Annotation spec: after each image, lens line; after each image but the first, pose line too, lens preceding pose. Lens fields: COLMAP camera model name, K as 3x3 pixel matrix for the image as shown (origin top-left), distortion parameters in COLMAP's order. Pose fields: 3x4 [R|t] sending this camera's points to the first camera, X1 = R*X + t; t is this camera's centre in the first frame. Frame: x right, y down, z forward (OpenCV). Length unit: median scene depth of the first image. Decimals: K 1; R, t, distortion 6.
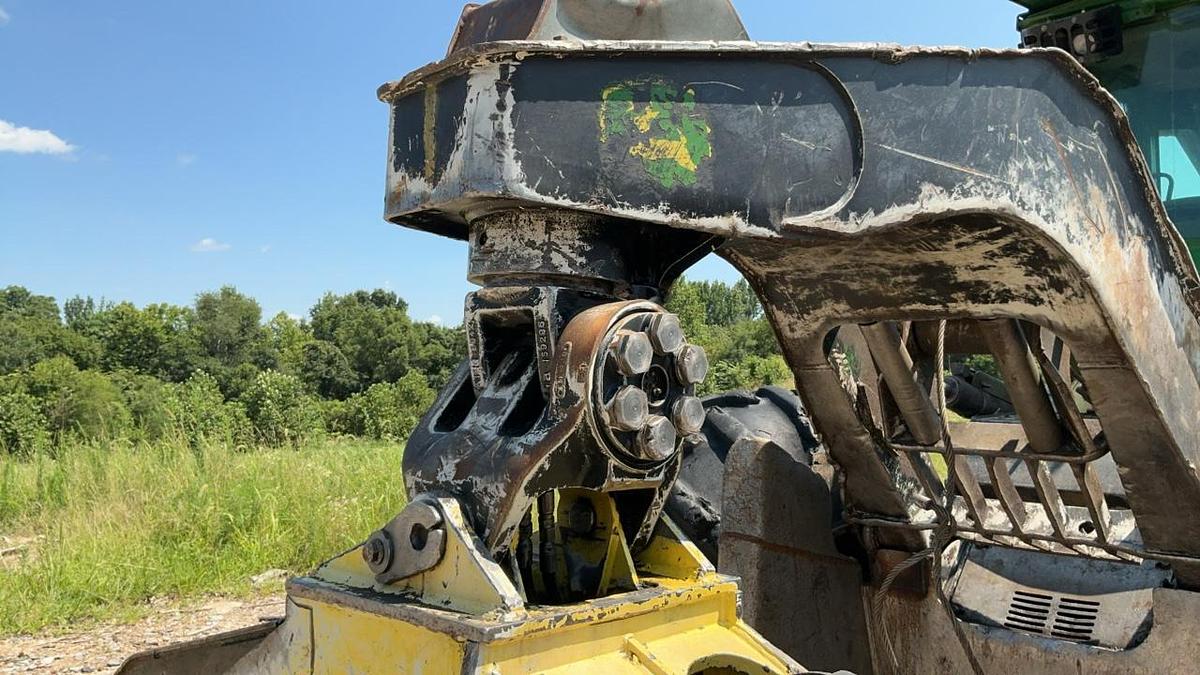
lens RADIAL K [[950.5, 0, 602.0], [0, 950.5, 334.6], [0, 0, 1]] dist [0.103743, -0.193482]
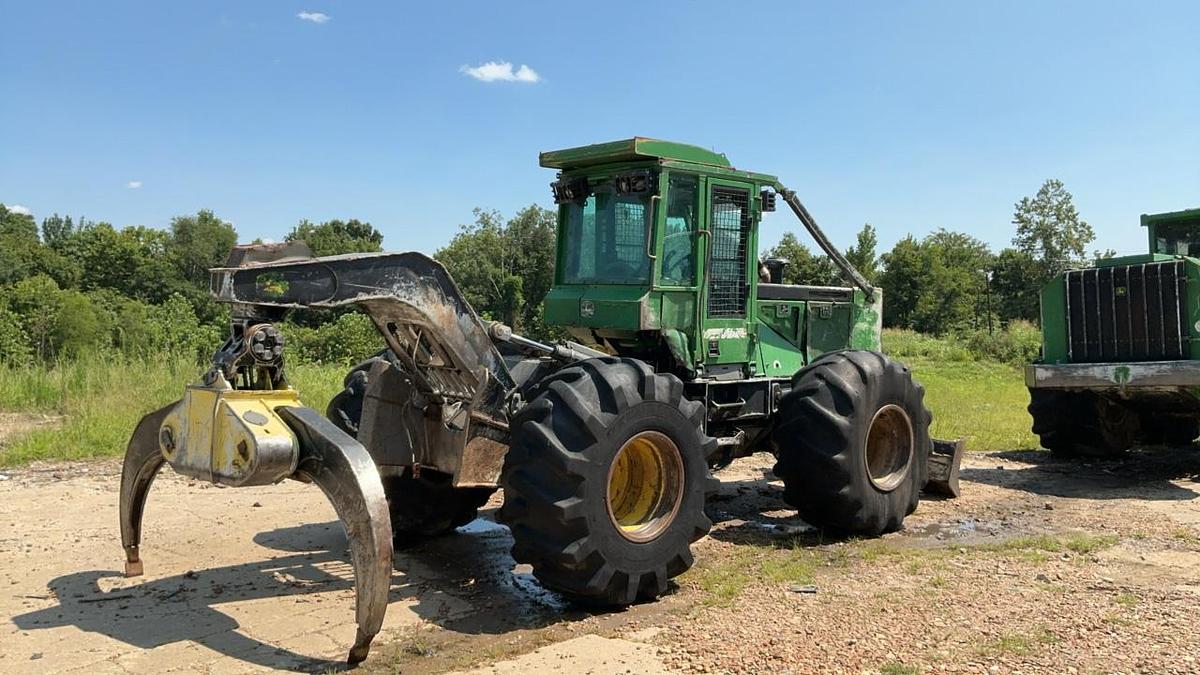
lens RADIAL K [[950.5, 0, 600.4], [0, 950.5, 344.1], [0, 0, 1]] dist [0.103743, -0.193482]
pose [[0.999107, 0.037272, 0.019889, 0.782188], [-0.038667, 0.996426, 0.075099, -0.175316], [-0.017019, -0.075801, 0.996978, -1.801543]]
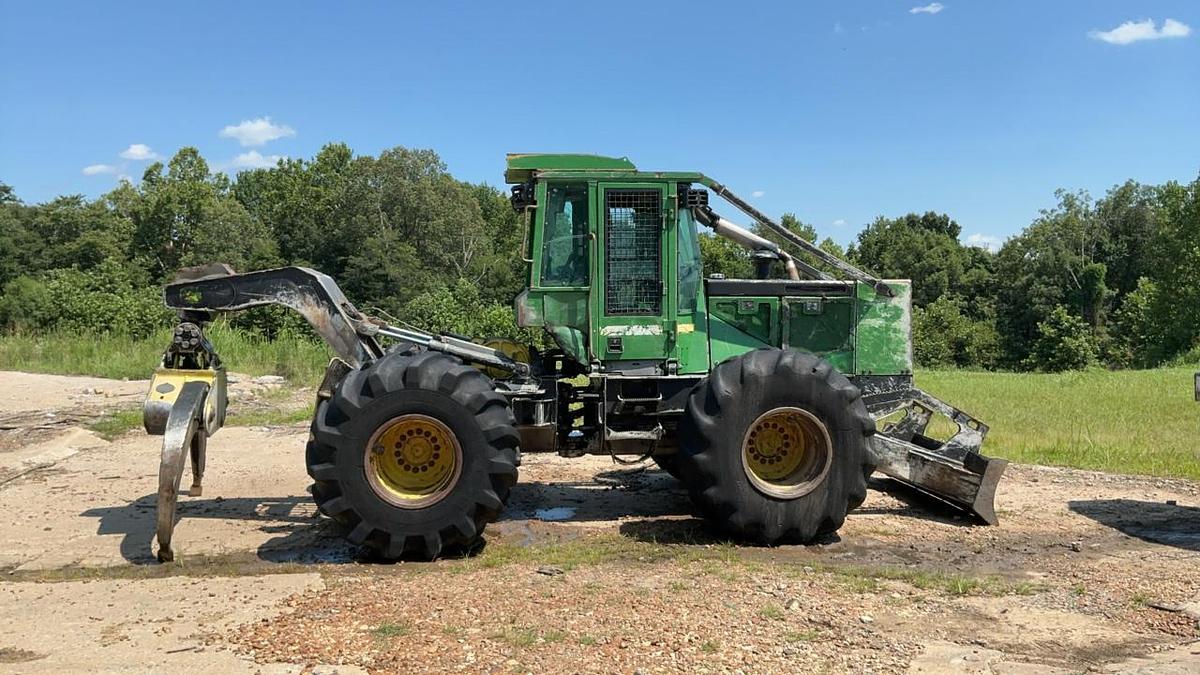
lens RADIAL K [[950.5, 0, 601.6], [0, 950.5, 333.8], [0, 0, 1]] dist [0.103743, -0.193482]
pose [[0.826852, 0.042086, -0.560843, 3.043905], [0.003911, 0.996742, 0.080563, -0.242104], [0.562406, -0.068807, 0.823993, -1.397128]]
